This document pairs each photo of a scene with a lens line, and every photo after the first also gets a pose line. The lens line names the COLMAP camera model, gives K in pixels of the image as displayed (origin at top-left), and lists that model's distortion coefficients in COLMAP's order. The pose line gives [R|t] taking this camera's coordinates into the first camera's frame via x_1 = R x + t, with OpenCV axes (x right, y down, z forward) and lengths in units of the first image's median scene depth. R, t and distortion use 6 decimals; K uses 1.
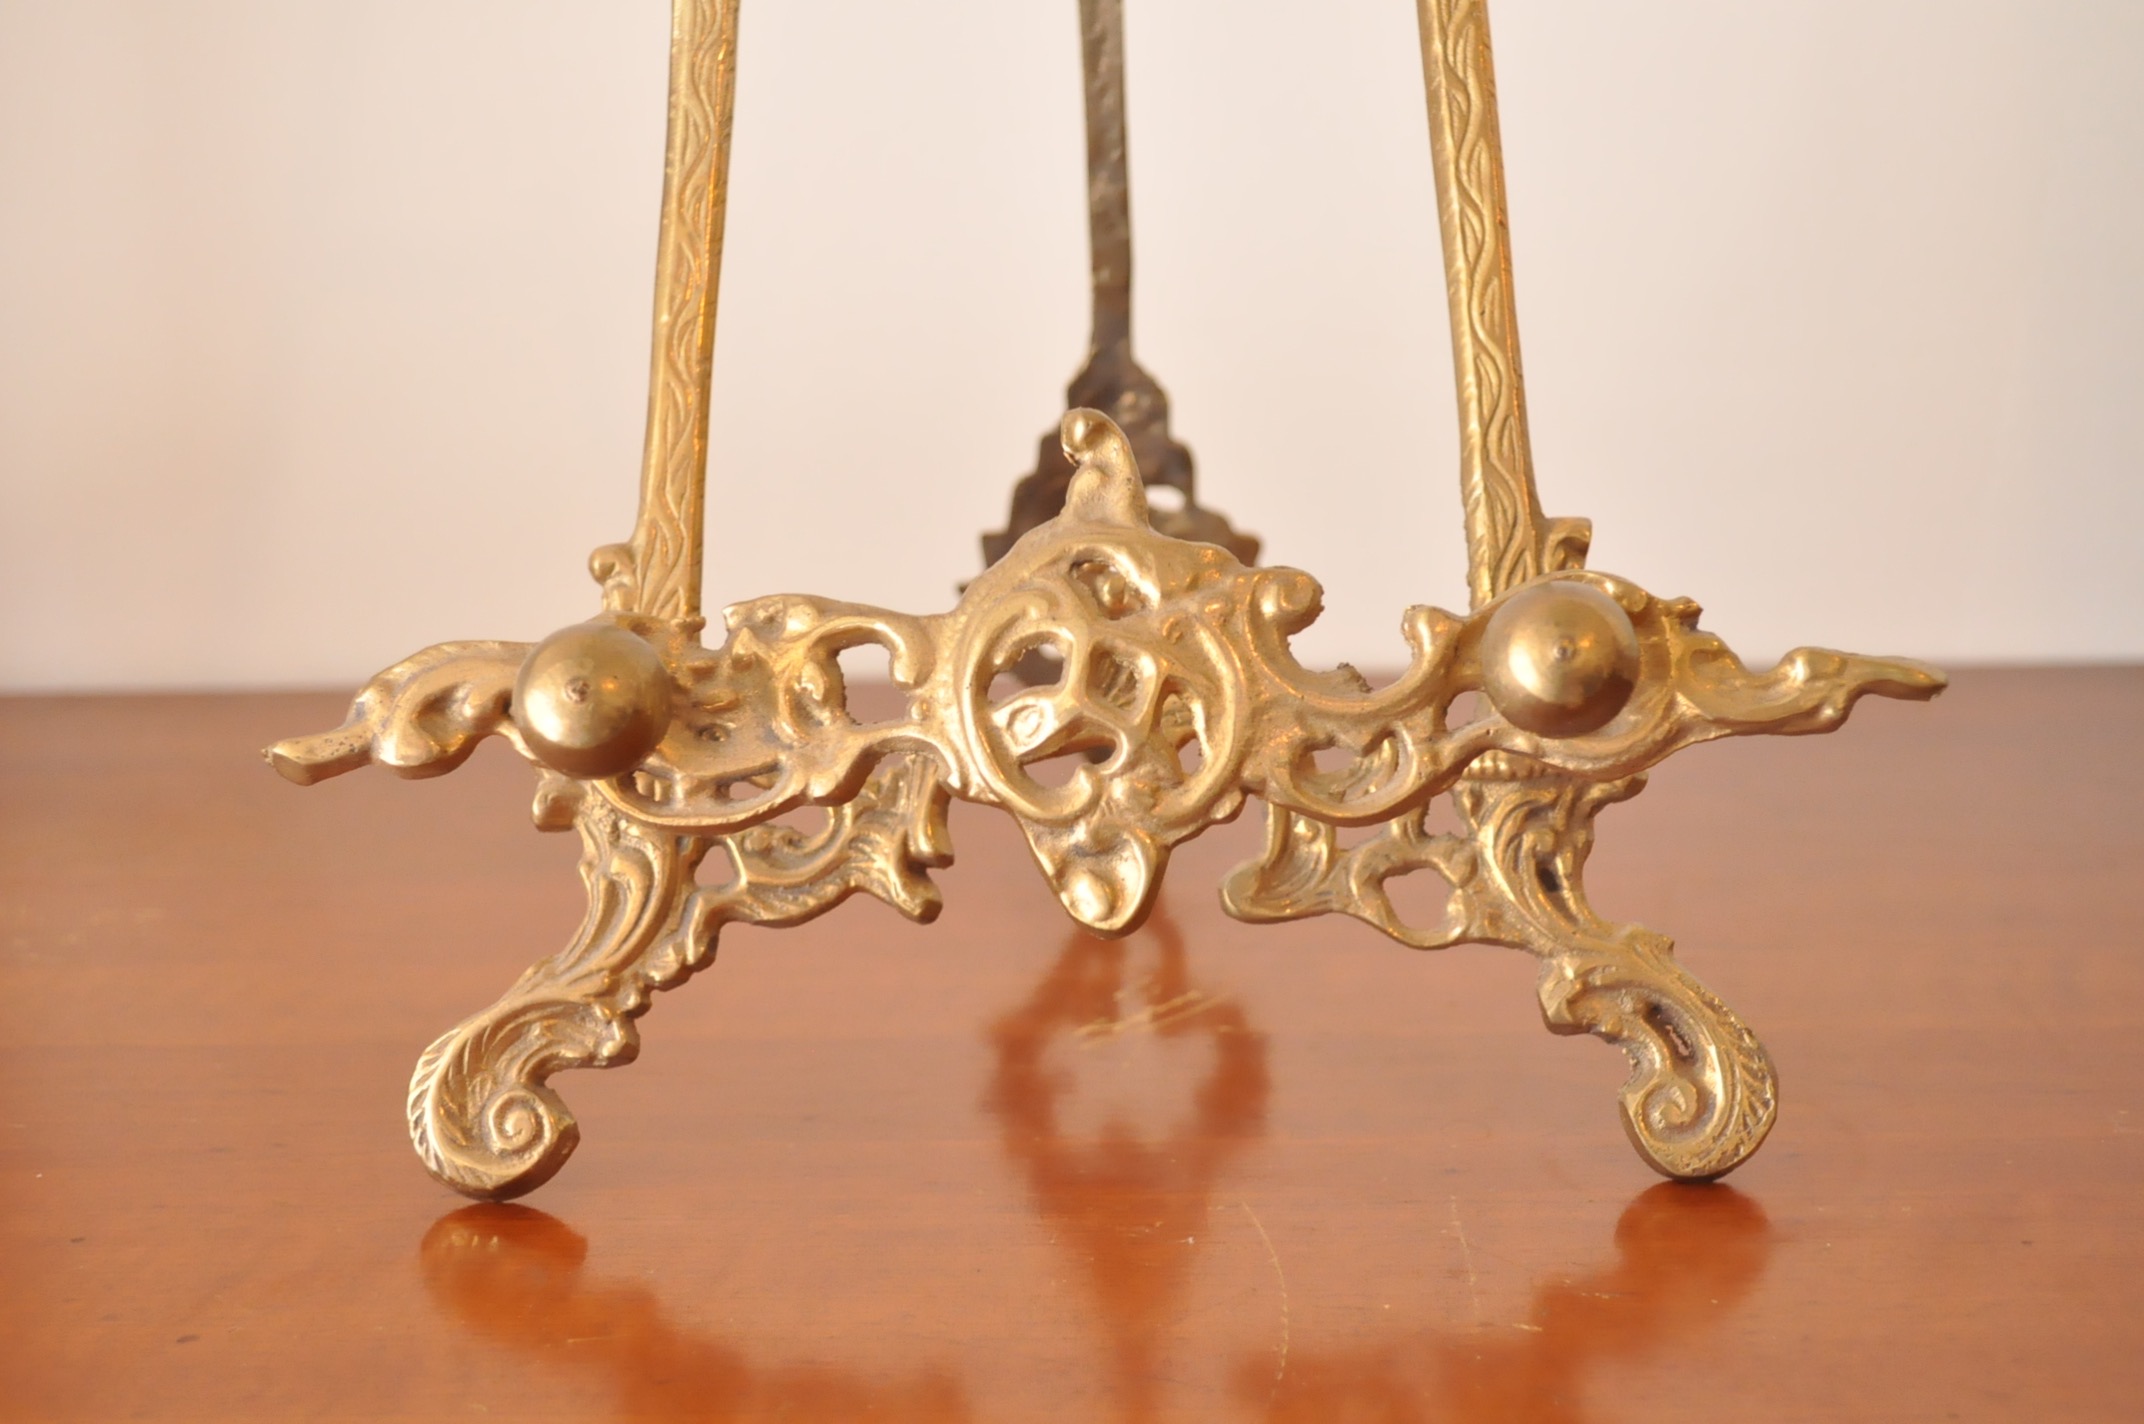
lens RADIAL K [[2802.4, 0, 1121.7], [0, 2802.4, 639.8], [0, 0, 1]] dist [-0.014224, 0.000000]
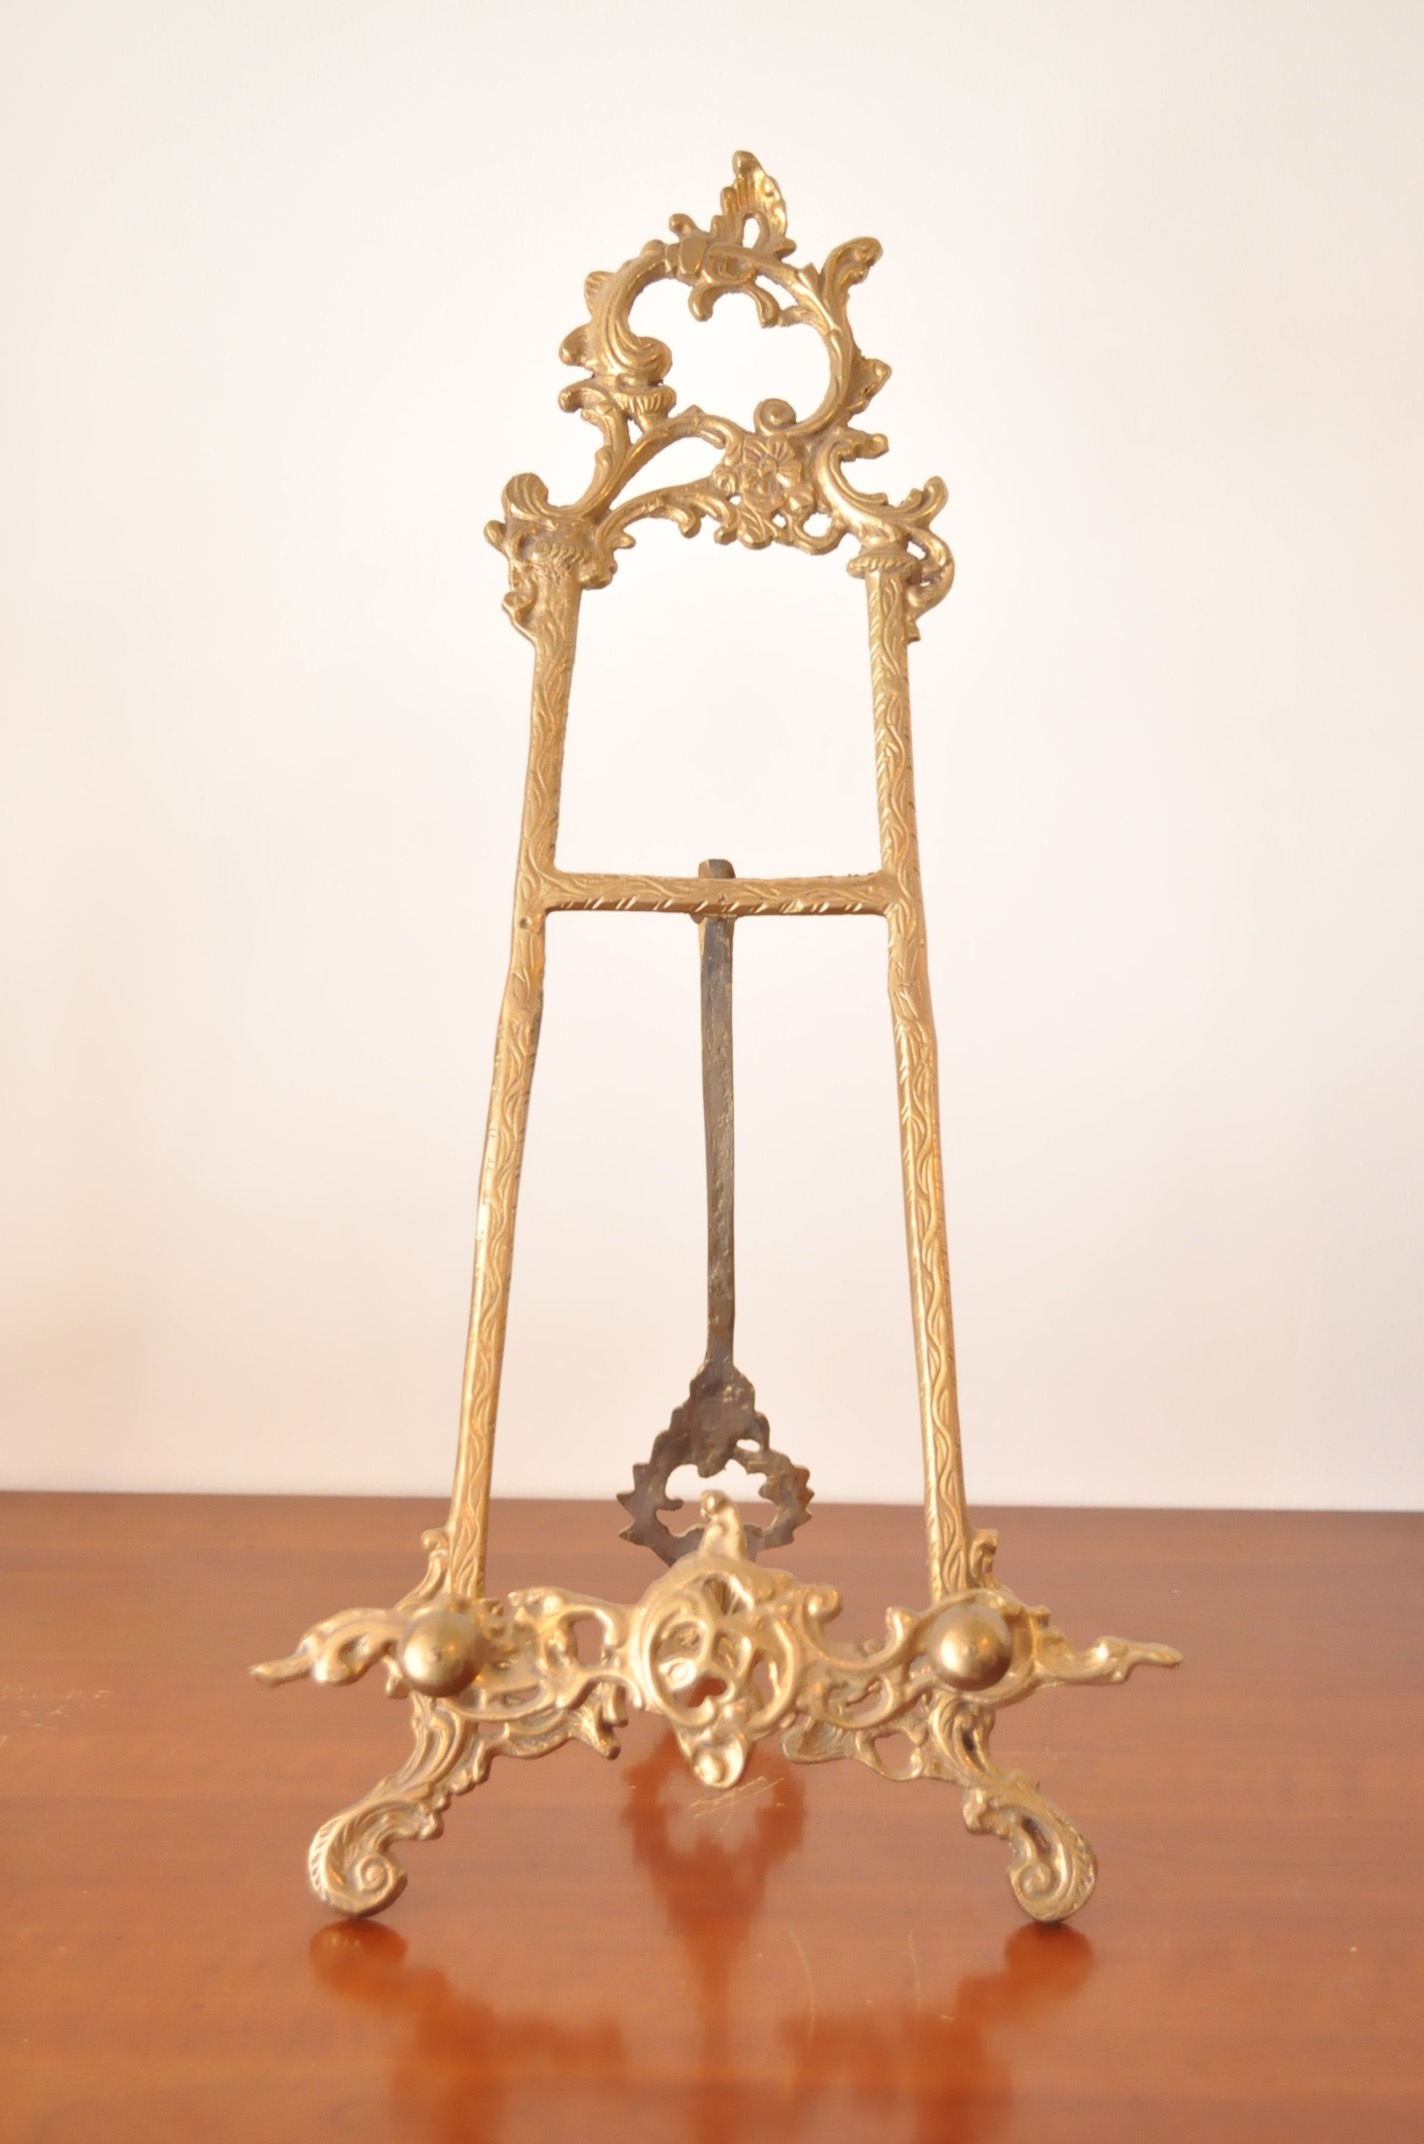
lens RADIAL K [[2368.8, 0, 726.9], [0, 2368.8, 1087.9], [0, 0, 1]] dist [-0.018027, 0.000000]
pose [[0.999510, 0.027249, 0.015427, -0.032523], [-0.026003, 0.996773, -0.075944, -0.206428], [-0.017447, 0.075506, 0.996993, -0.498822]]
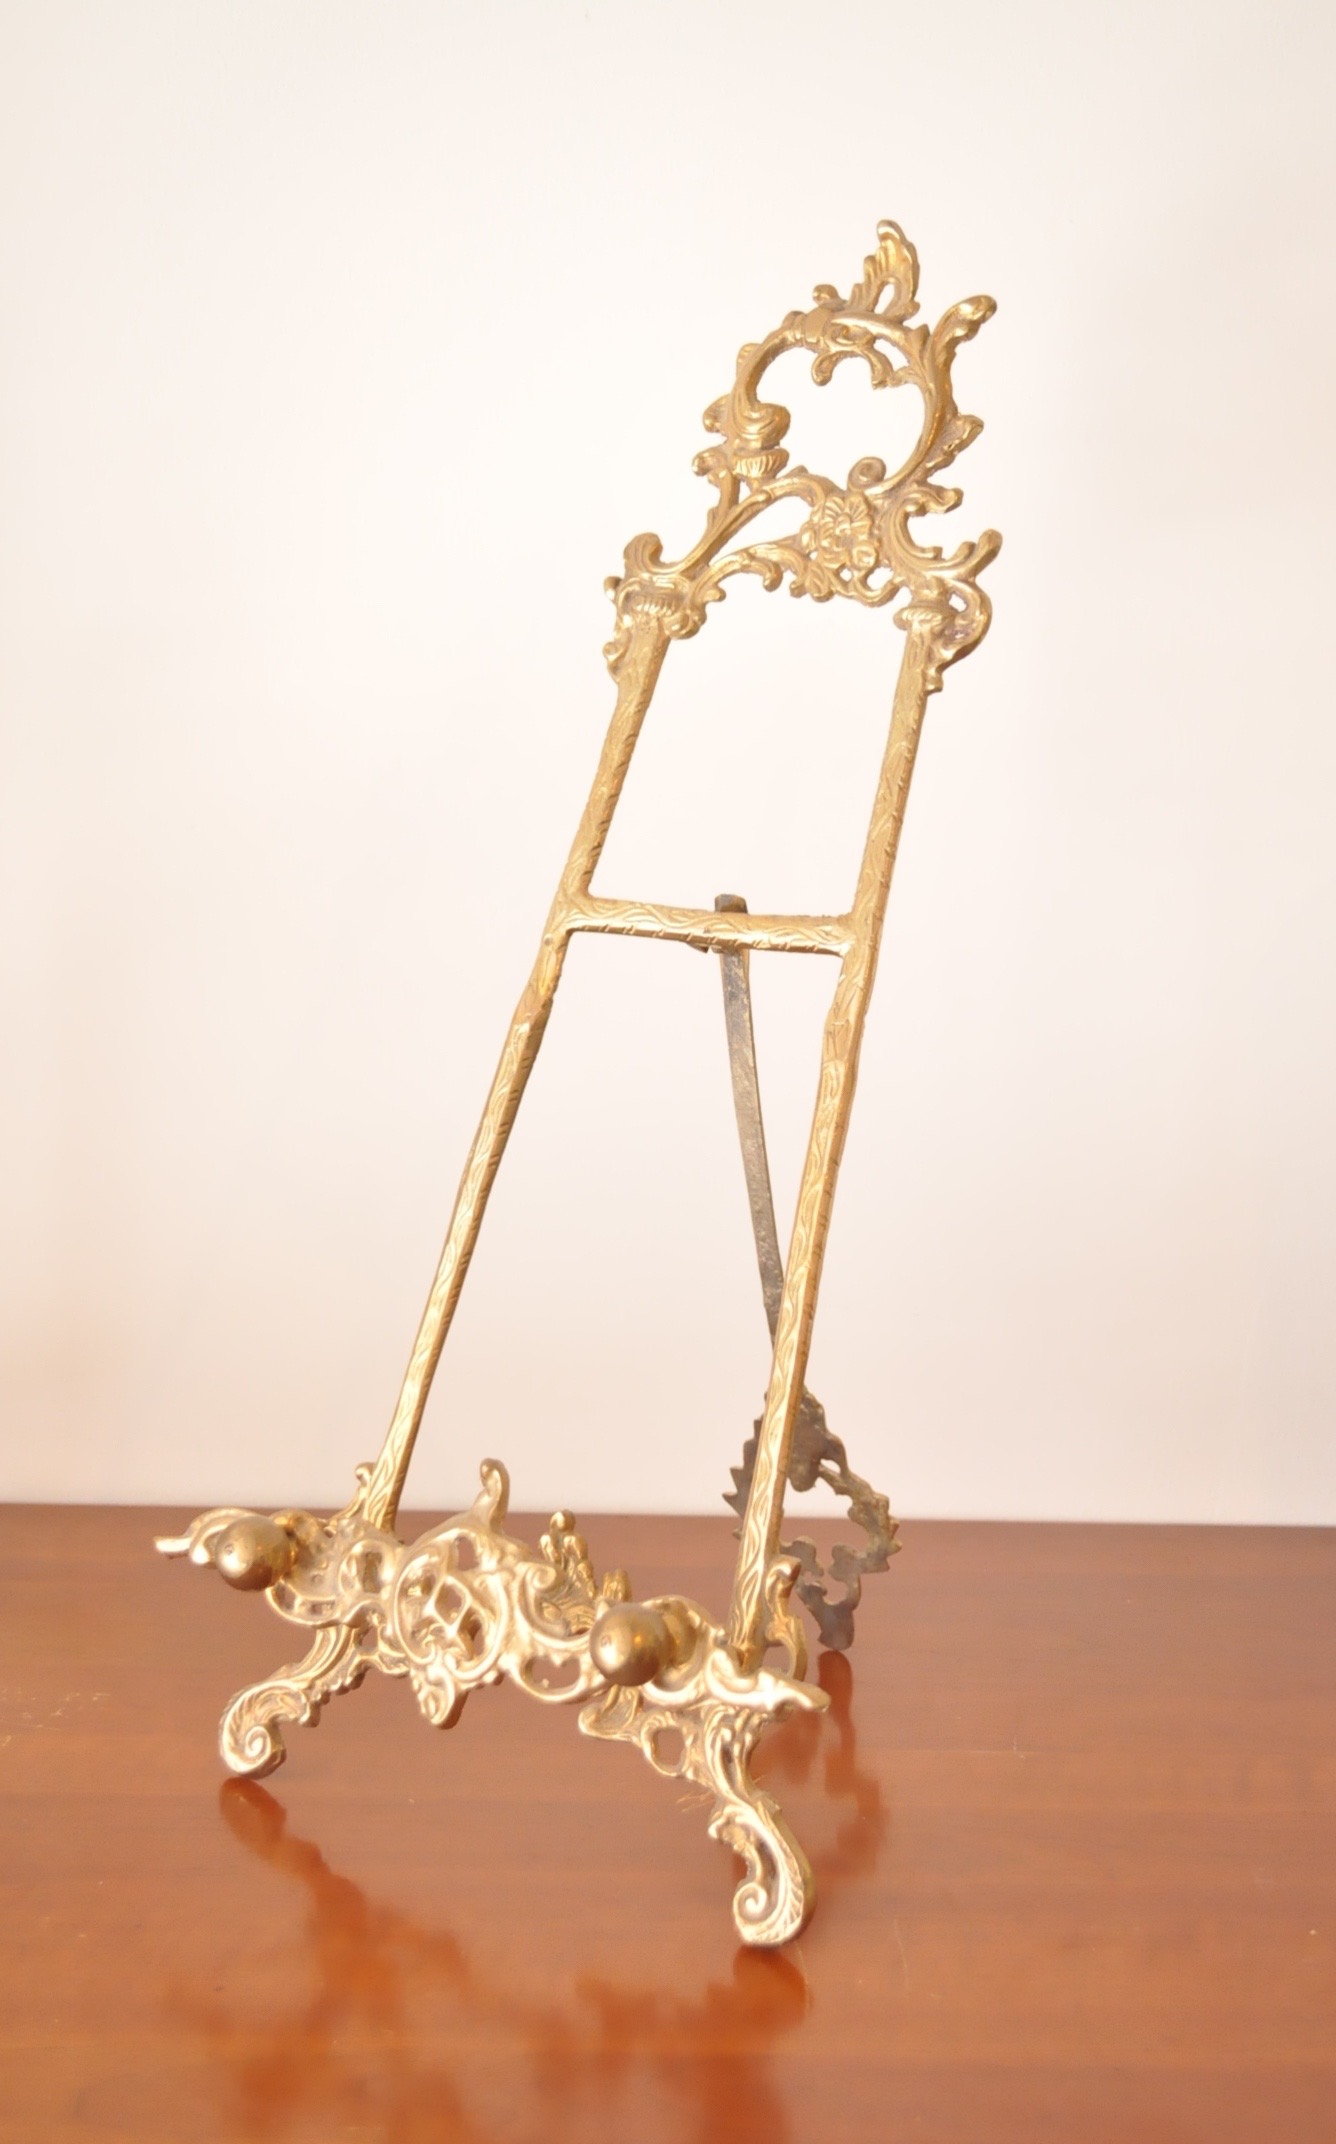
lens RADIAL K [[2438.1, 0, 672.7], [0, 2438.1, 1065.3], [0, 0, 1]] dist [-0.023997, 0.000000]
pose [[0.863680, 0.121722, -0.489122, 0.833183], [-0.165098, 0.985187, -0.046354, -0.275109], [0.476235, 0.120788, 0.870983, -0.438672]]
